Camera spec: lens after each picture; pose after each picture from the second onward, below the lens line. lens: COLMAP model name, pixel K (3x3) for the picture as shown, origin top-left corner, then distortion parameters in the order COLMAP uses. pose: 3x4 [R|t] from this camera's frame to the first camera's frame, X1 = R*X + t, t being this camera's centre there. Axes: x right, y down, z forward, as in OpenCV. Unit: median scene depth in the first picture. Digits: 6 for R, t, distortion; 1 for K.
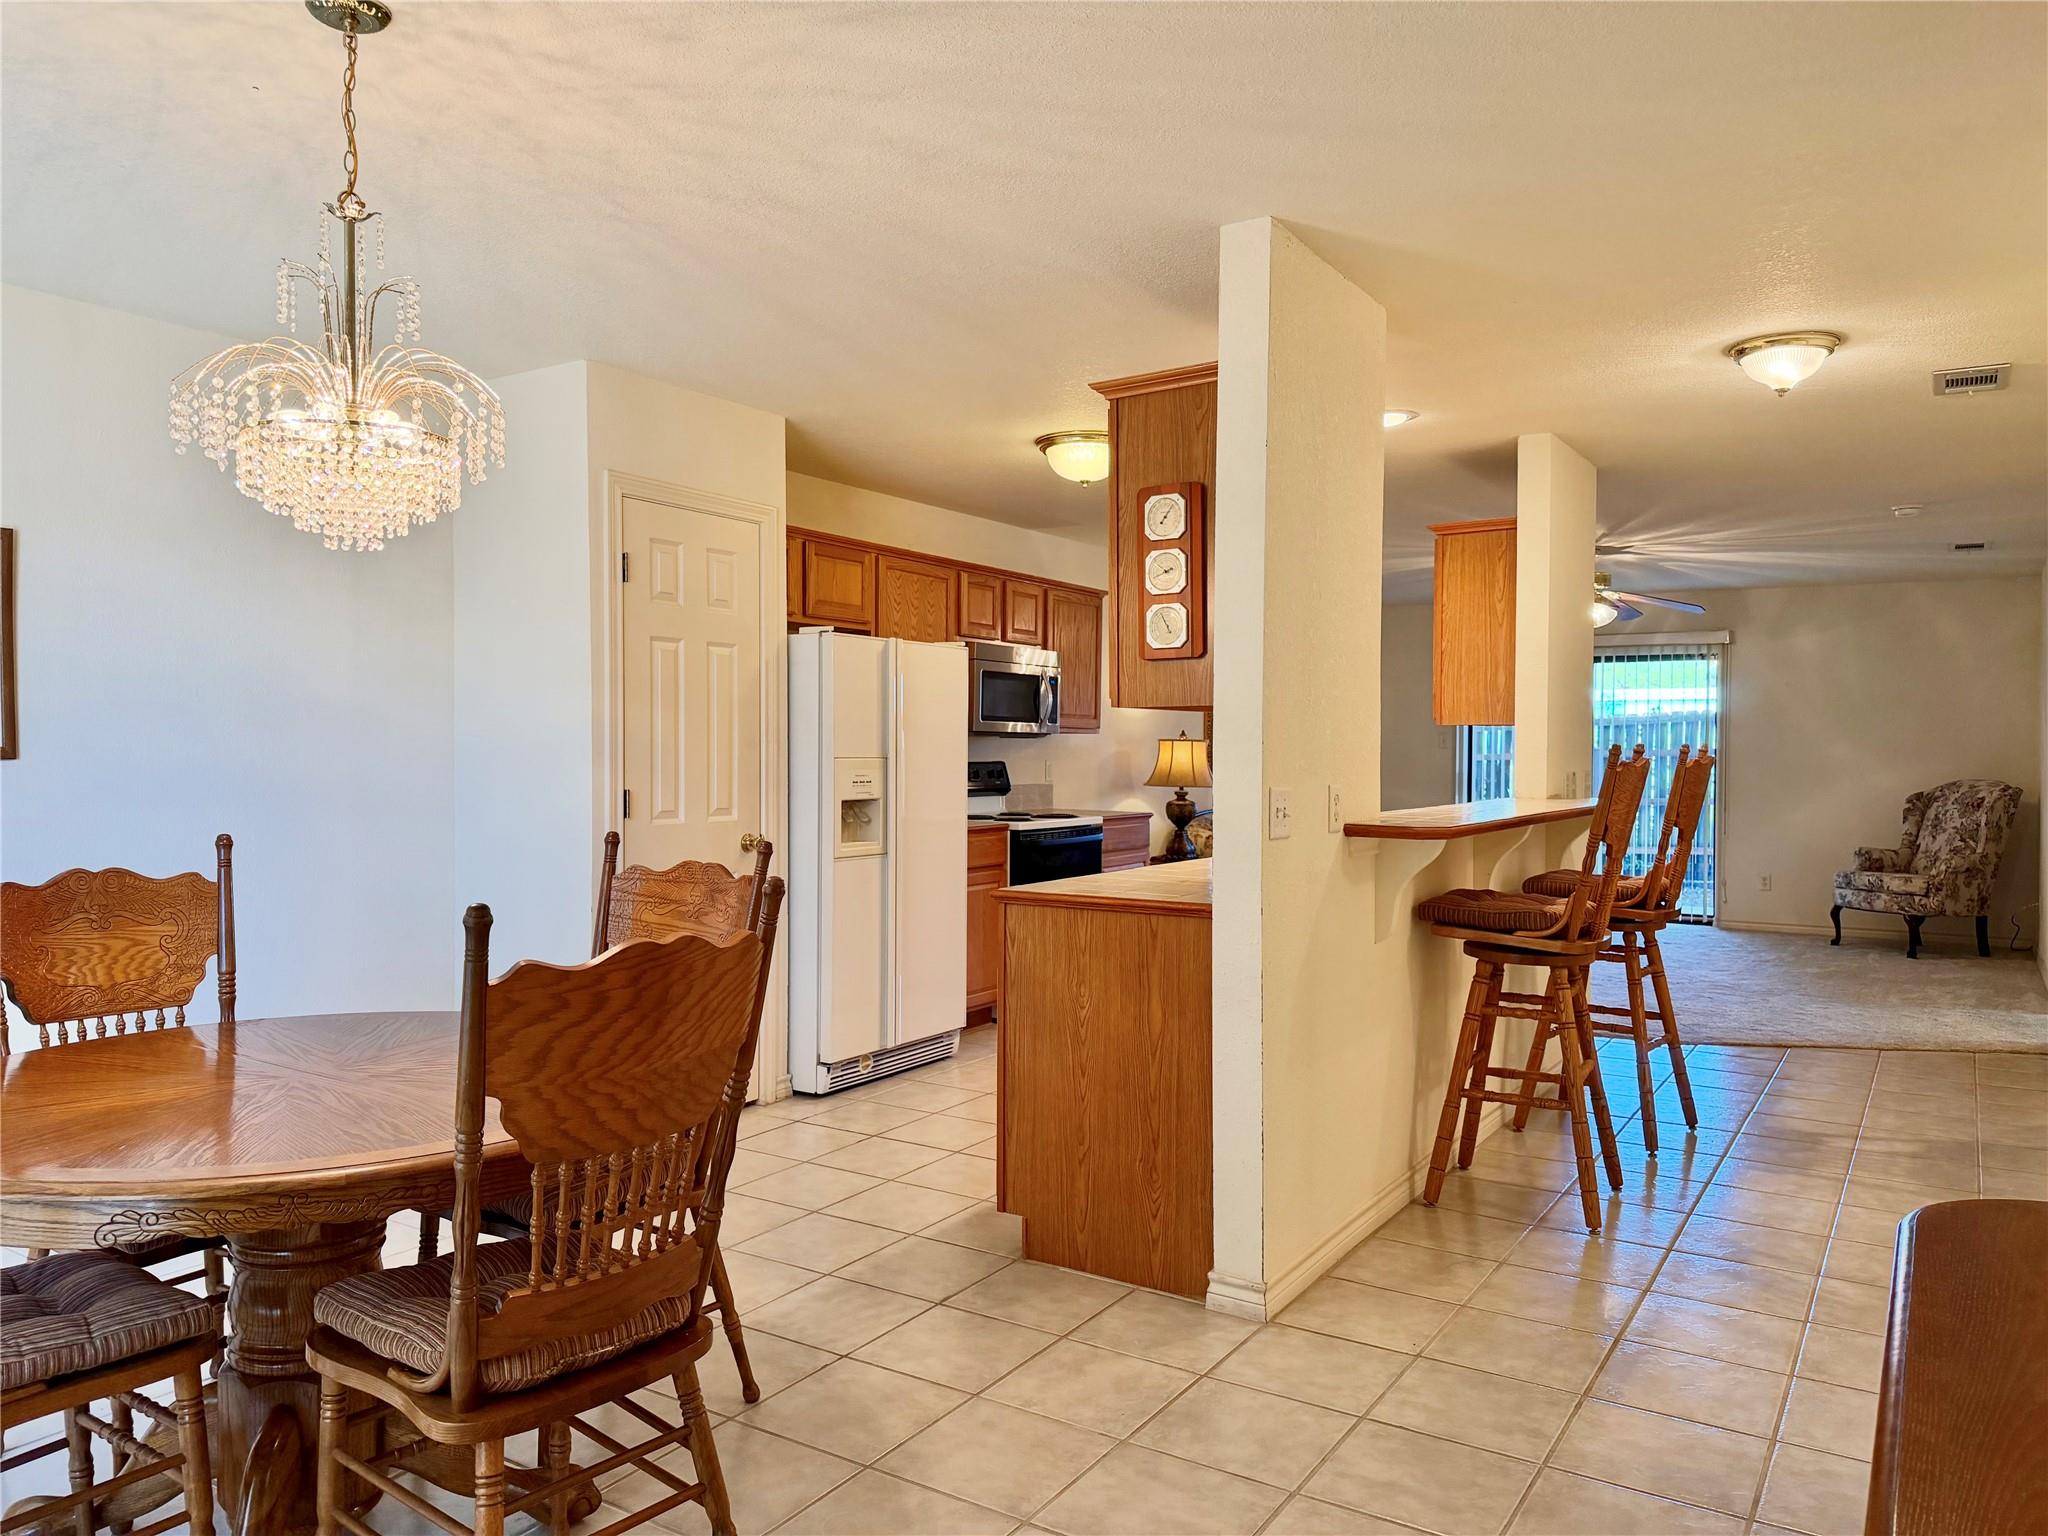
lens RADIAL K [[1421.9, 0, 1018.9], [0, 1421.9, 752.9], [0, 0, 1]] dist [0.083679, -0.108293]
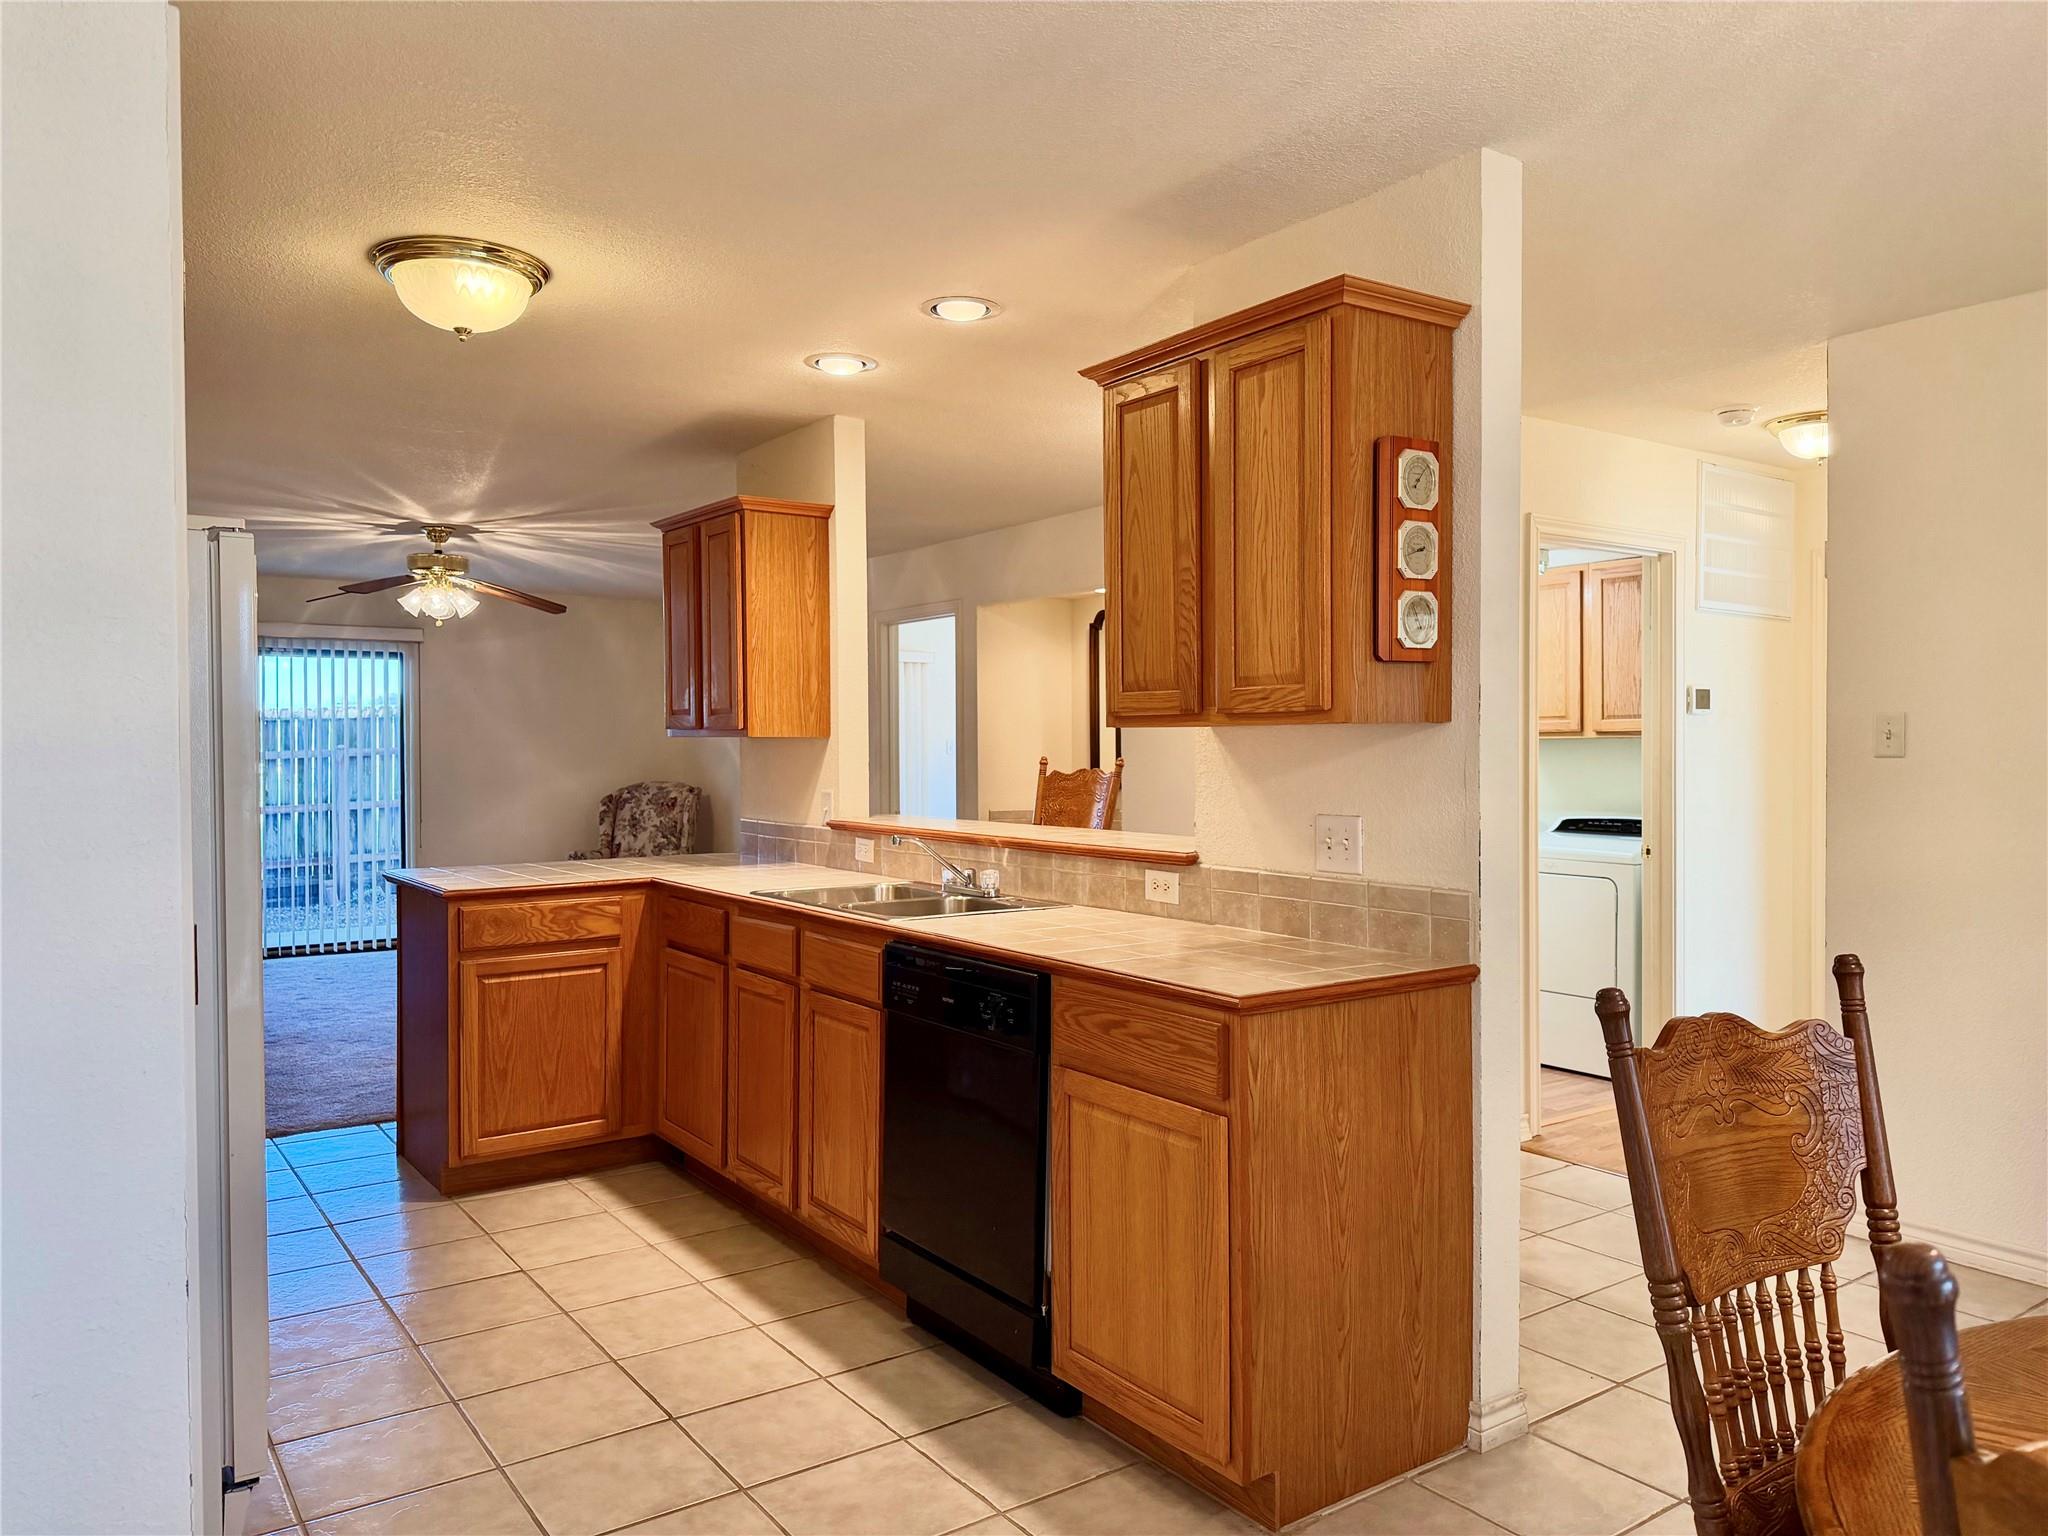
lens RADIAL K [[1421.9, 0, 1031.4], [0, 1421.9, 771.5], [0, 0, 1]] dist [0.083679, -0.108293]
pose [[0.359540, -0.023581, 0.932832, -0.348366], [0.011242, 0.999718, 0.020938, -0.012449], [-0.933062, 0.002959, 0.359704, 0.450213]]
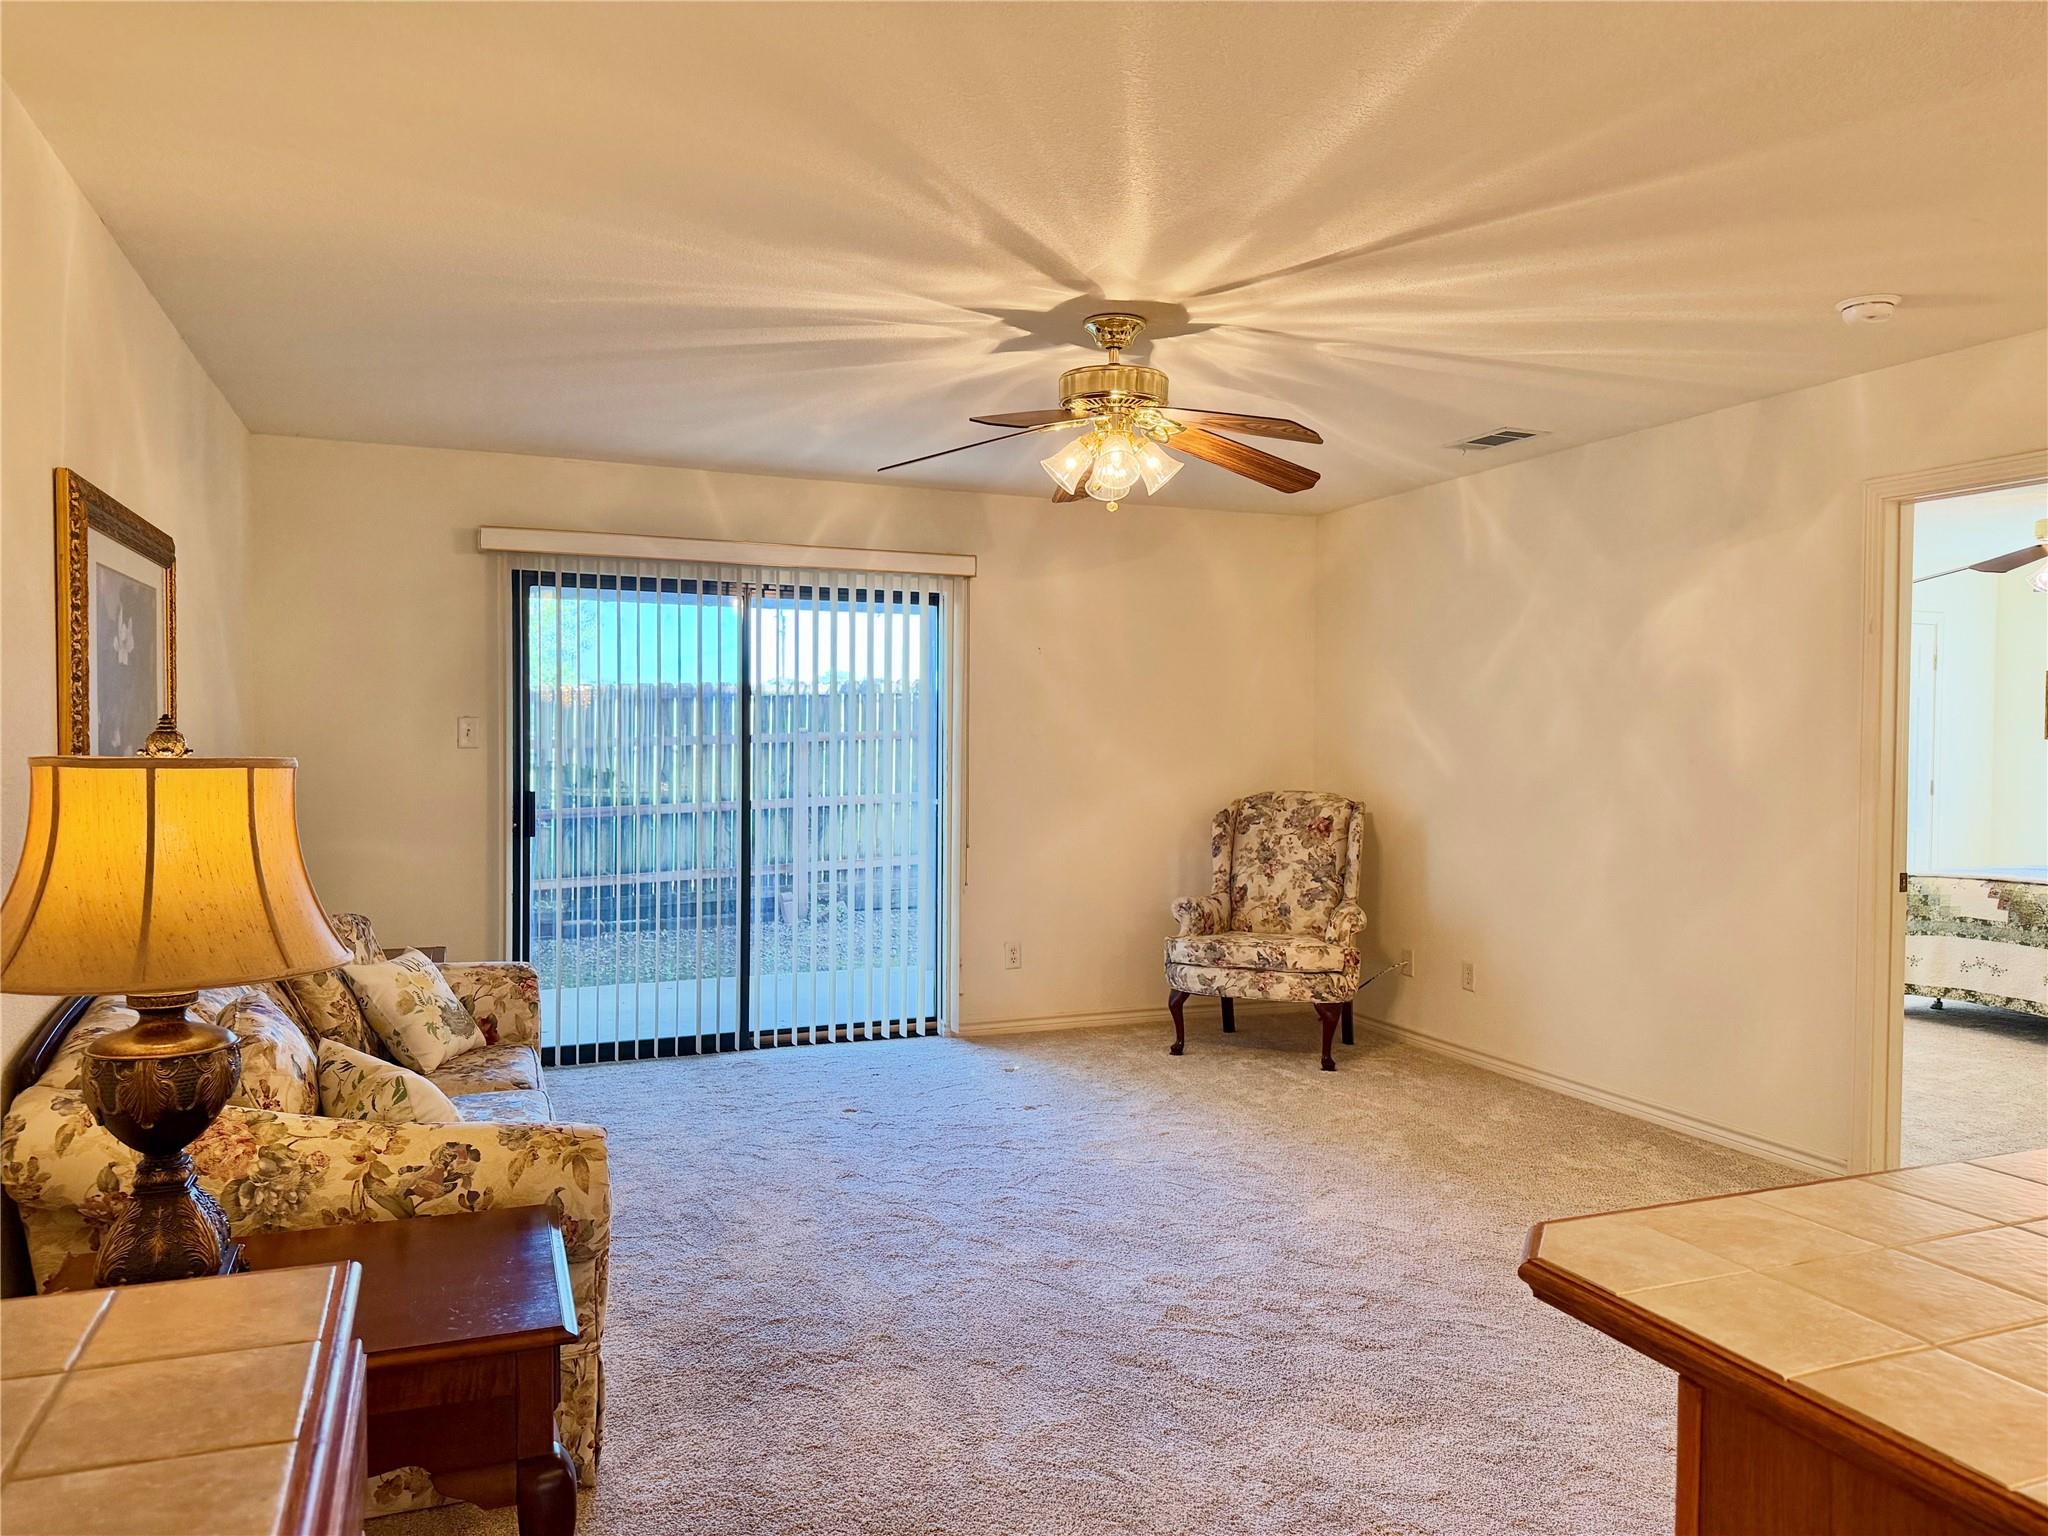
lens RADIAL K [[1421.9, 0, 1026.5], [0, 1421.9, 762.6], [0, 0, 1]] dist [0.083679, -0.108293]
pose [[0.575542, -0.020918, 0.817504, 0.010105], [0.001897, 0.999704, 0.024245, -0.017578], [-0.817770, -0.012403, 0.575412, 0.940586]]
